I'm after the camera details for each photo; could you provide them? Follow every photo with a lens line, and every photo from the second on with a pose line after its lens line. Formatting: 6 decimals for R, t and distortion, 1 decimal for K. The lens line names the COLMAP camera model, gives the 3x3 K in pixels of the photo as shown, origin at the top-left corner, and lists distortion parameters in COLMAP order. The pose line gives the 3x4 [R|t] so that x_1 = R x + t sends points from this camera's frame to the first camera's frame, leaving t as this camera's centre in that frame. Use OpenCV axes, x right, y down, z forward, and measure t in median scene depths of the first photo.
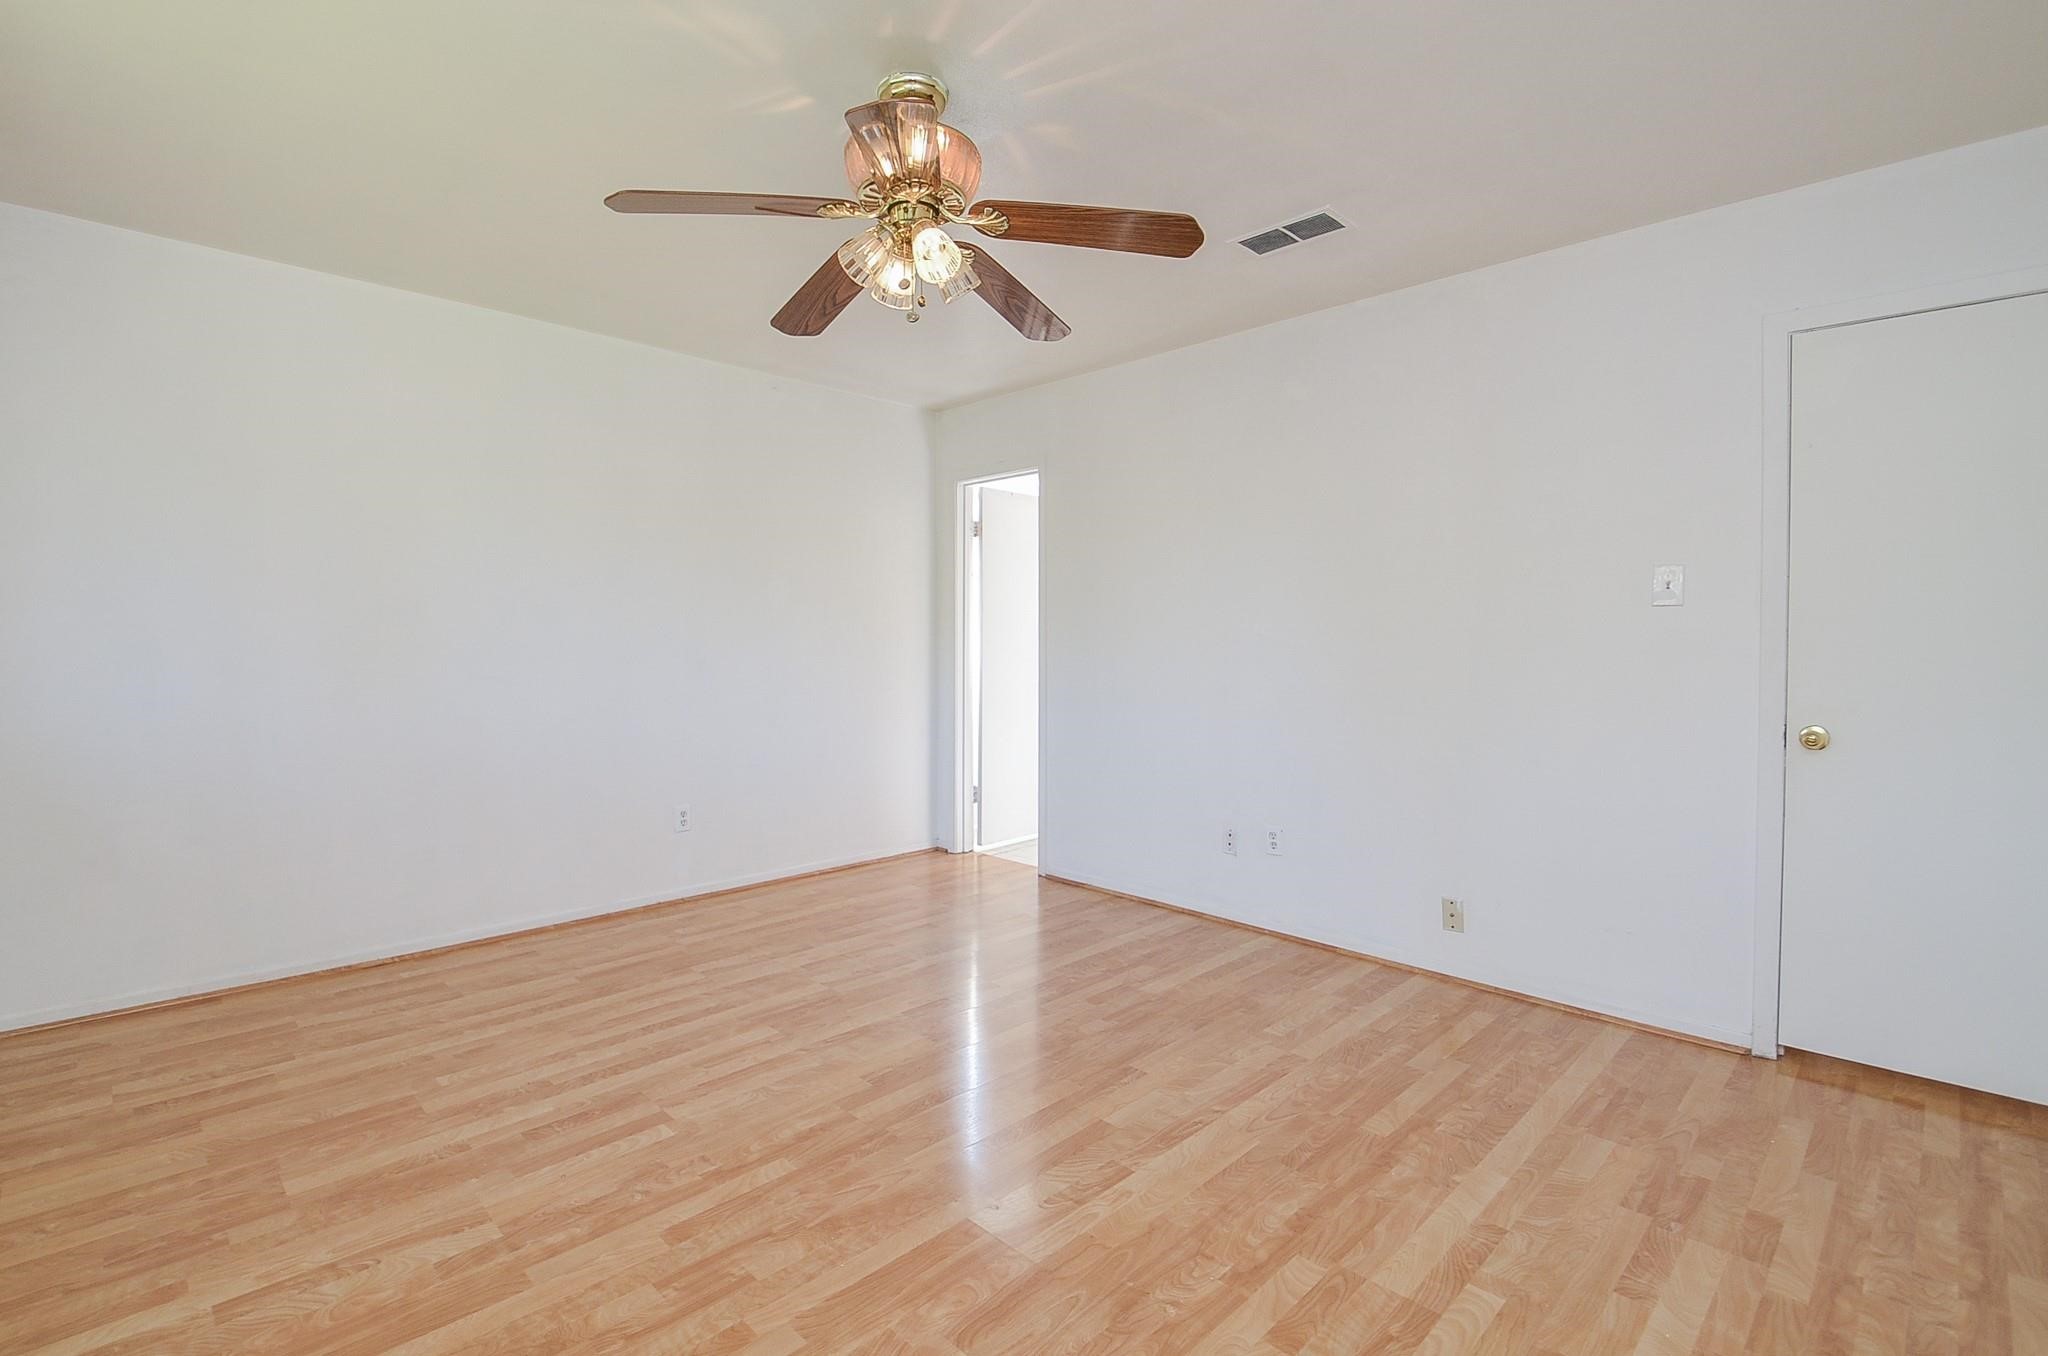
lens RADIAL K [[937.2, 0, 990.2], [0, 937.2, 669.2], [0, 0, 1]] dist [0.030451, -0.026461]
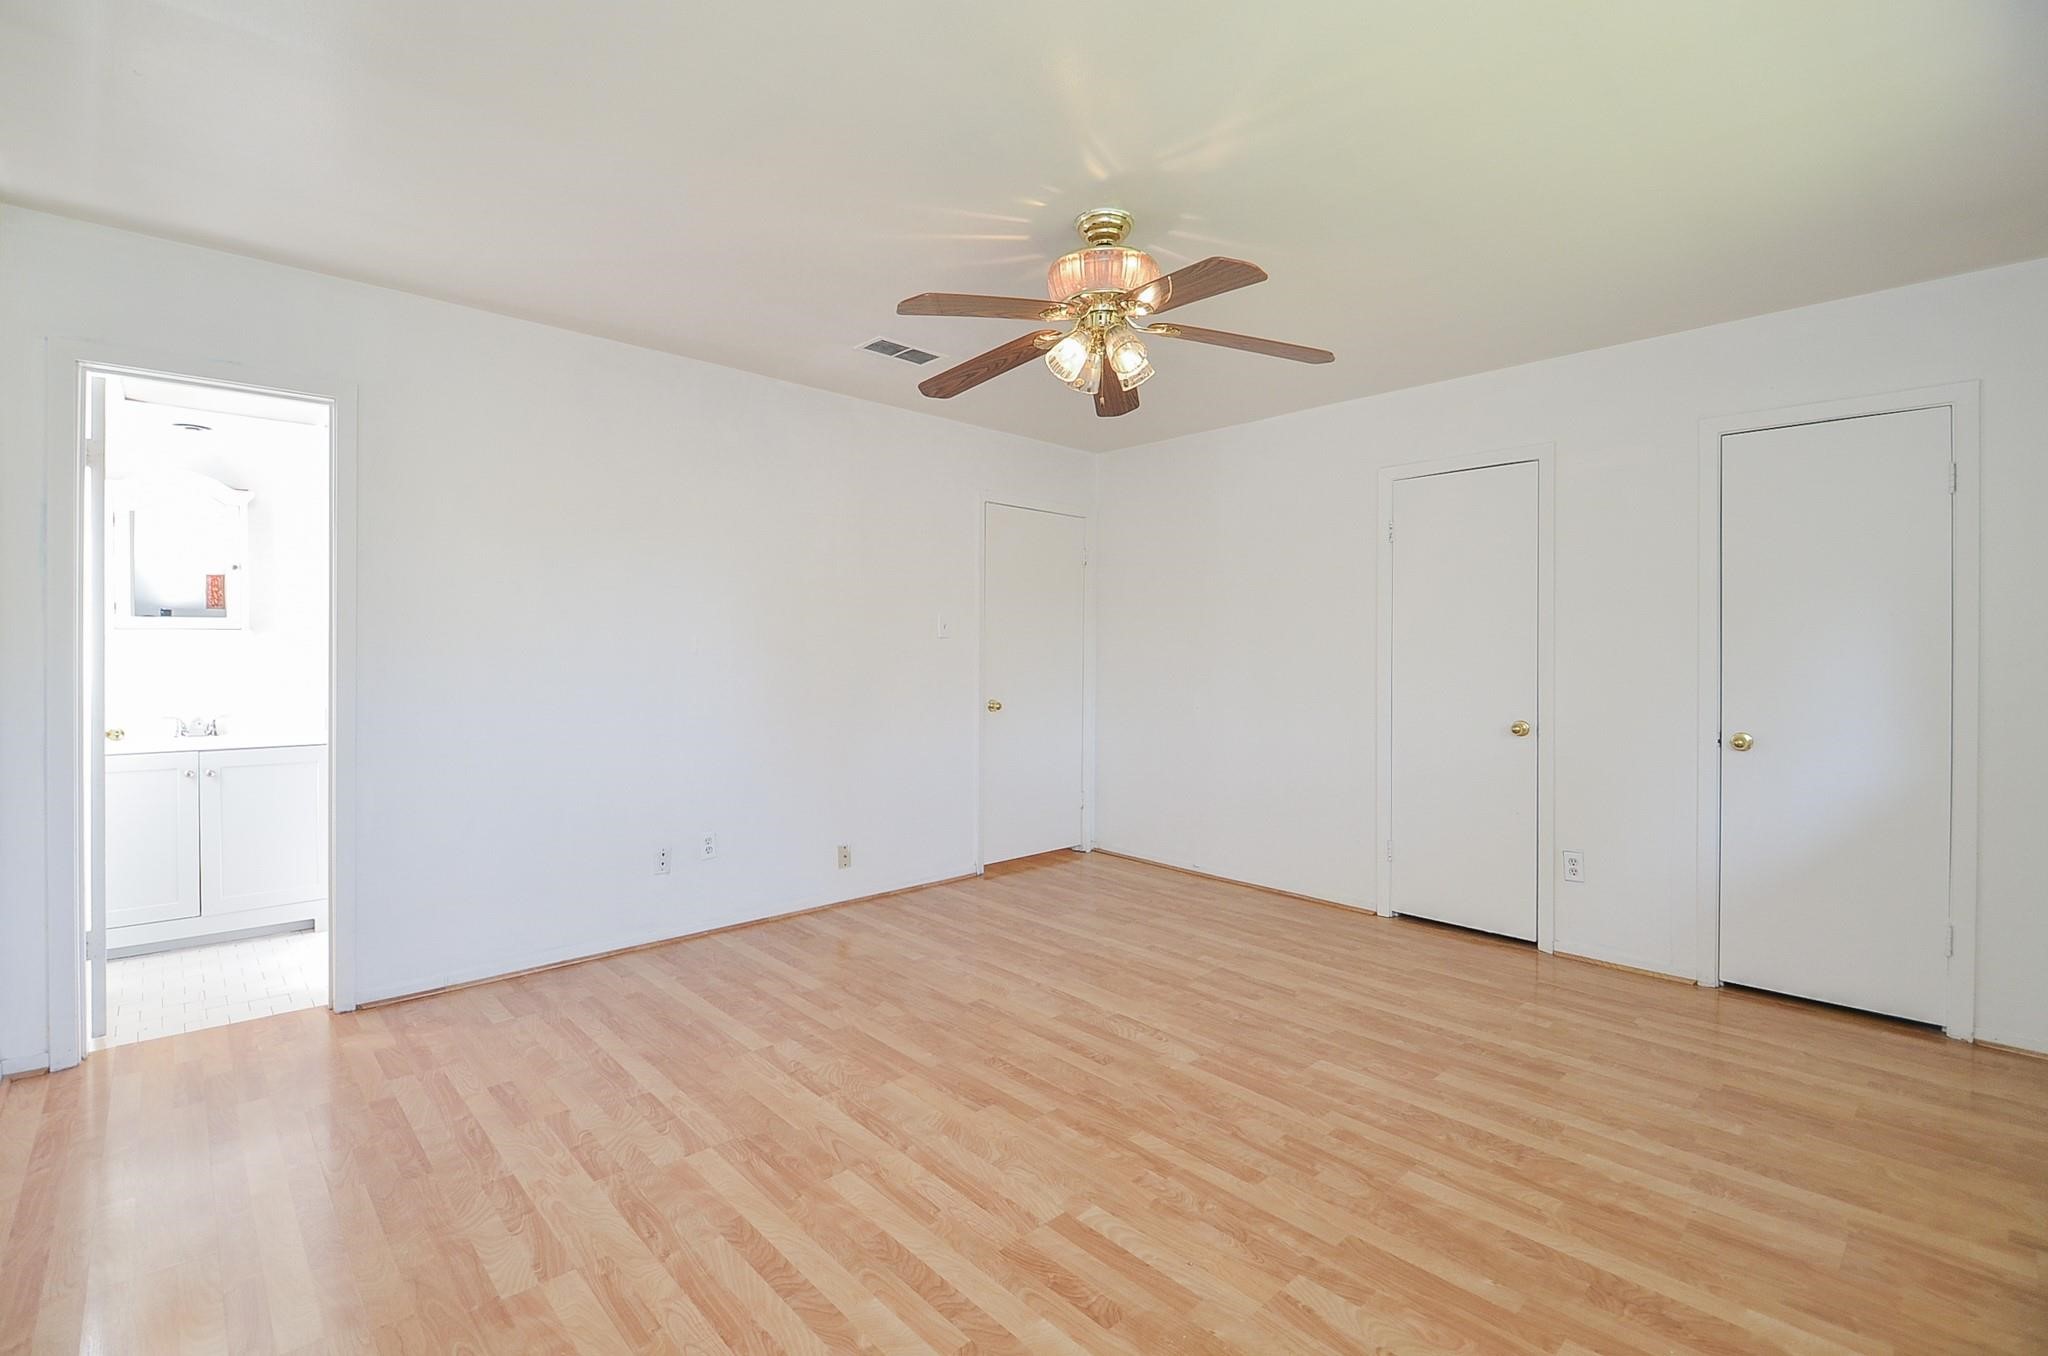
lens RADIAL K [[927.1, 0, 1017.3], [0, 927.1, 647.1], [0, 0, 1]] dist [0.046608, -0.038370]
pose [[0.011231, 0.001256, 0.999936, -1.053589], [0.027798, 0.999612, -0.001568, -0.041705], [-0.999550, 0.027814, 0.011191, 0.889403]]
